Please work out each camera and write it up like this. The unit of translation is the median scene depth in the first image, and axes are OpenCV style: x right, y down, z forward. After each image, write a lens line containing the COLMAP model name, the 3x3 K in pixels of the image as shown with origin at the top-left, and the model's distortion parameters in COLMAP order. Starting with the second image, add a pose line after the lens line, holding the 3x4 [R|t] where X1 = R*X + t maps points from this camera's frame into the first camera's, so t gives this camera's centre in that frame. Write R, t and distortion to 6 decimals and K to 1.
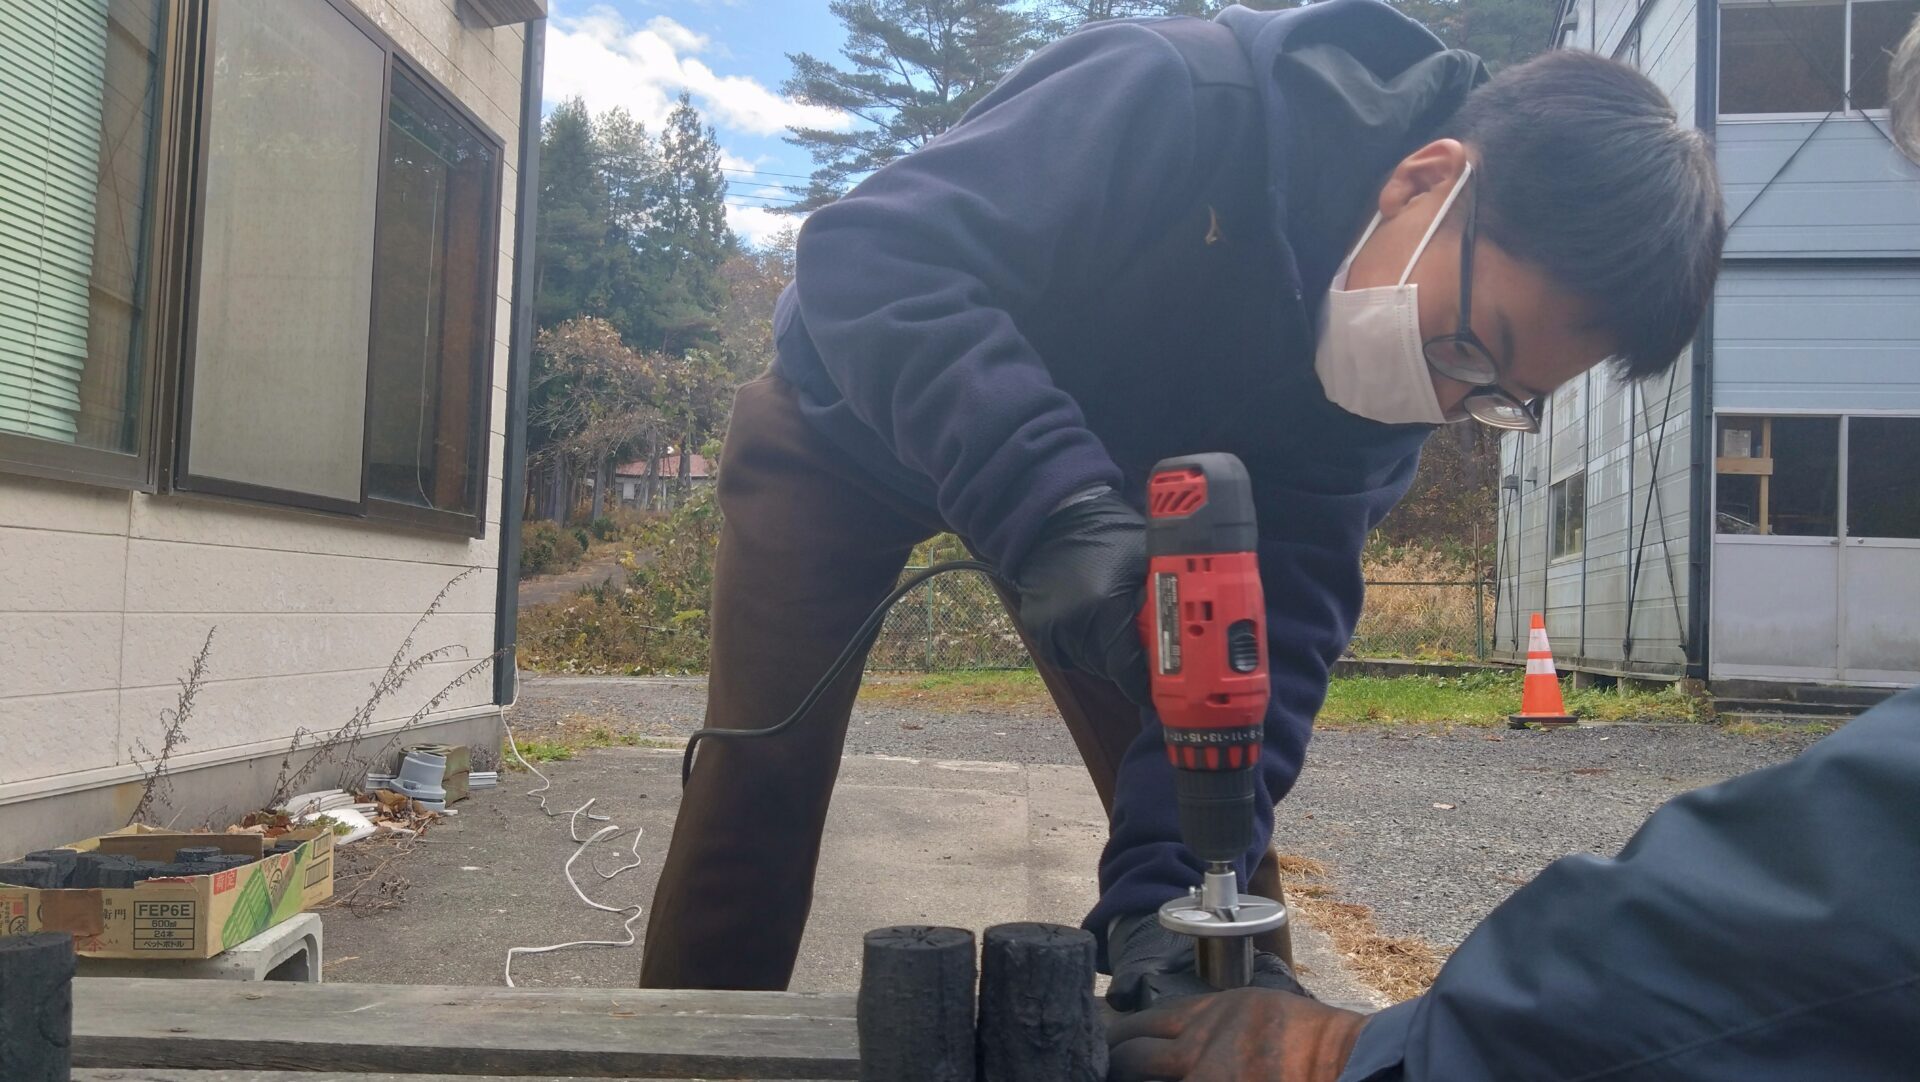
lens RADIAL K [[1516.1, 0, 960.0], [0, 1516.1, 541.0], [0, 0, 1]] dist [0.003252, -0.000749]
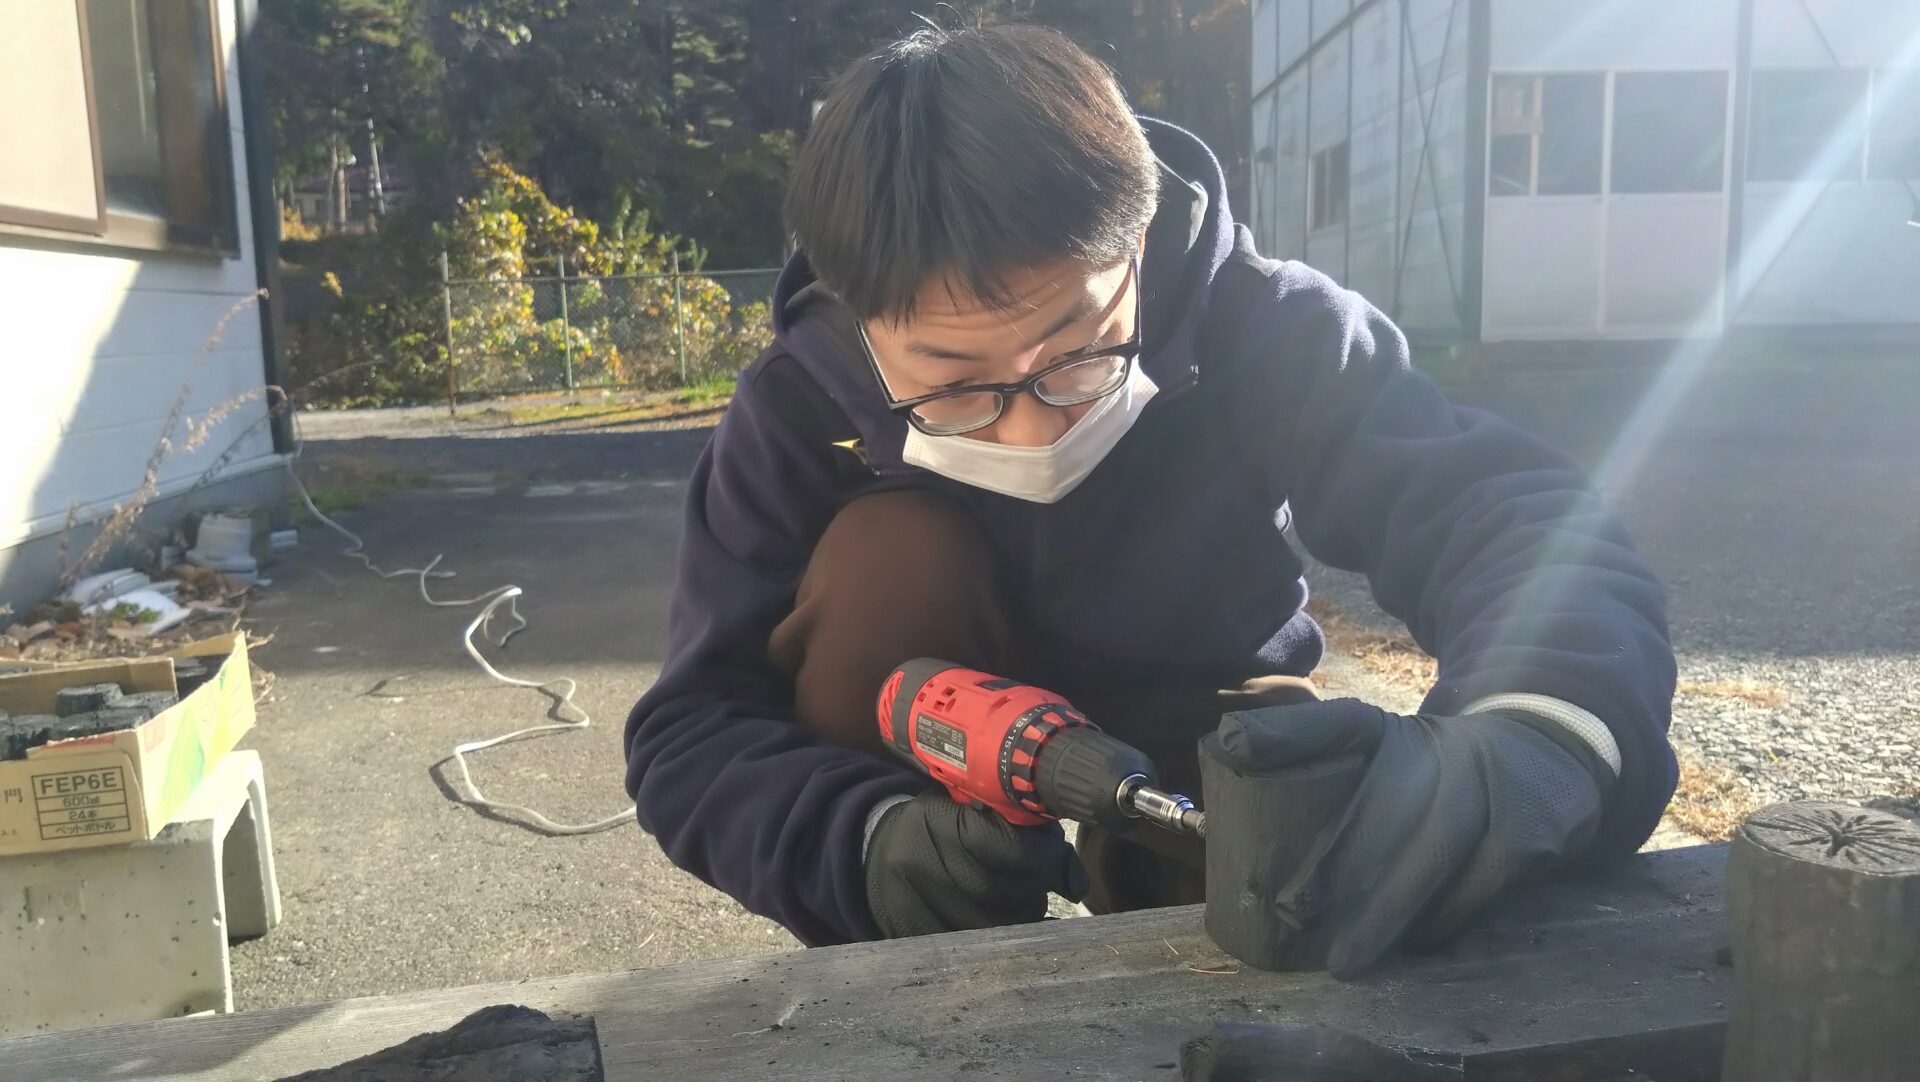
lens RADIAL K [[1516.1, 0, 960.0], [0, 1516.1, 541.0], [0, 0, 1]] dist [0.003252, -0.000749]
pose [[0.982036, -0.082836, 0.169539, -0.101066], [0.048265, 0.978871, 0.198701, 0.005083], [-0.182417, -0.186949, 0.965285, 0.114701]]
